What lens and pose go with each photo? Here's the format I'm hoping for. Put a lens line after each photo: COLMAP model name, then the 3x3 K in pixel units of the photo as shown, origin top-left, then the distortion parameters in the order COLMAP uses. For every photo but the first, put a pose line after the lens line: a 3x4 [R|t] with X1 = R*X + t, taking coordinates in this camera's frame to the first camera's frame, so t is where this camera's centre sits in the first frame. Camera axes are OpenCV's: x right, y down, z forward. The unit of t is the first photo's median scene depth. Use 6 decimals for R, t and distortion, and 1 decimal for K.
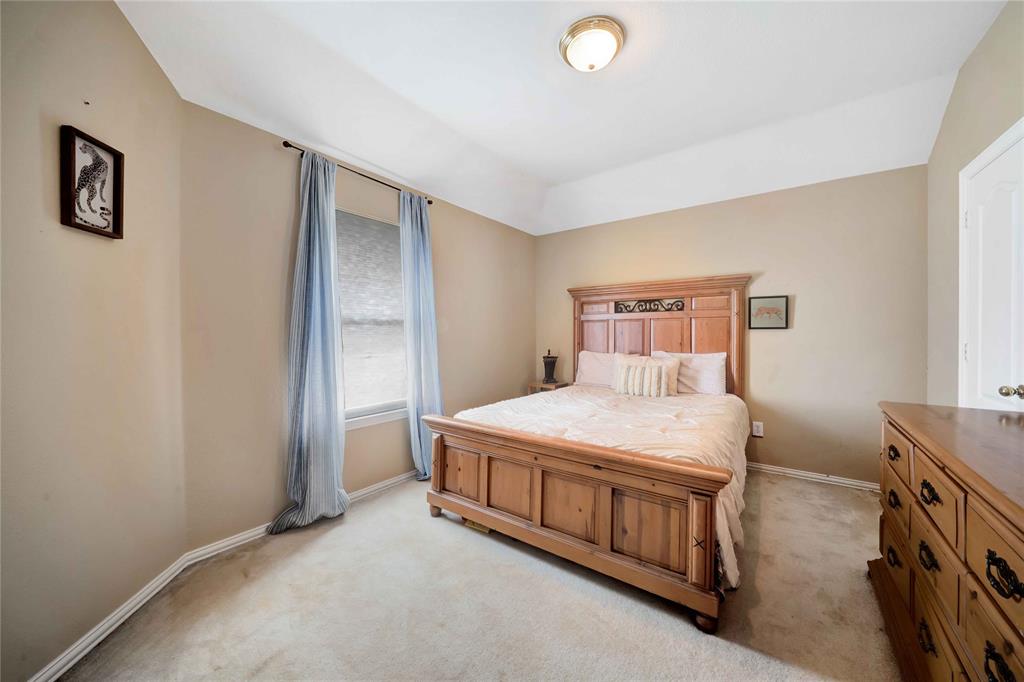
lens RADIAL K [[357.0, 0, 512.2], [0, 357.0, 336.0], [0, 0, 1]] dist [-0.000270, -0.000002]
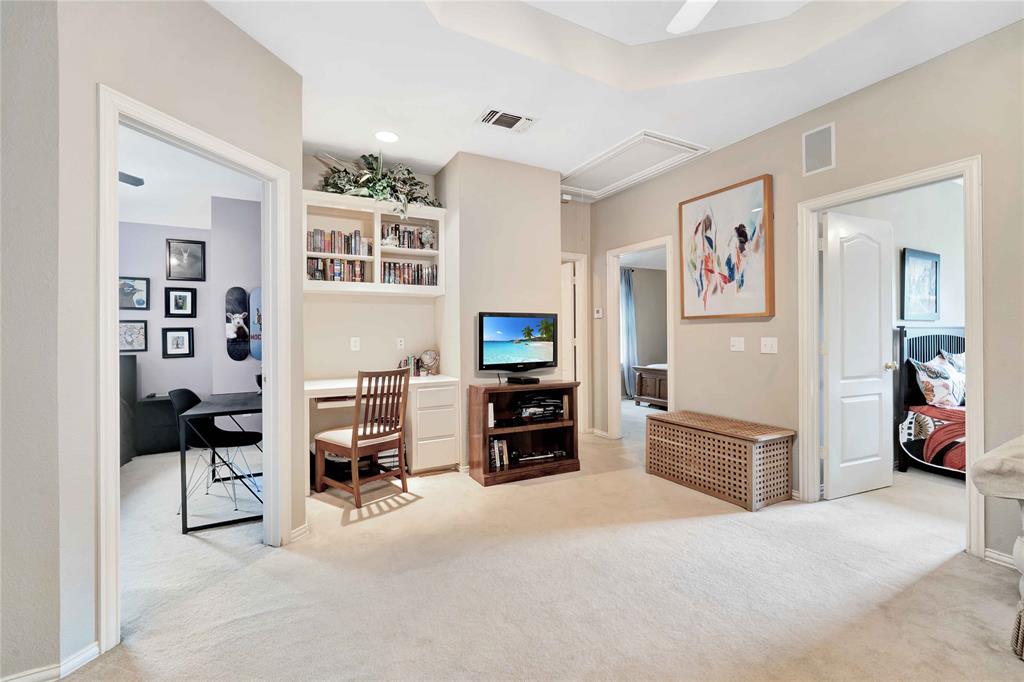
lens RADIAL K [[431.0, 0, 513.0], [0, 431.0, 338.7], [0, 0, 1]] dist [0.000651, 0.000053]
pose [[0.904229, 0.000782, -0.427047, 0.285368], [0.001151, 0.999990, 0.004270, 0.020897], [0.427046, -0.004353, 0.904219, -2.115736]]
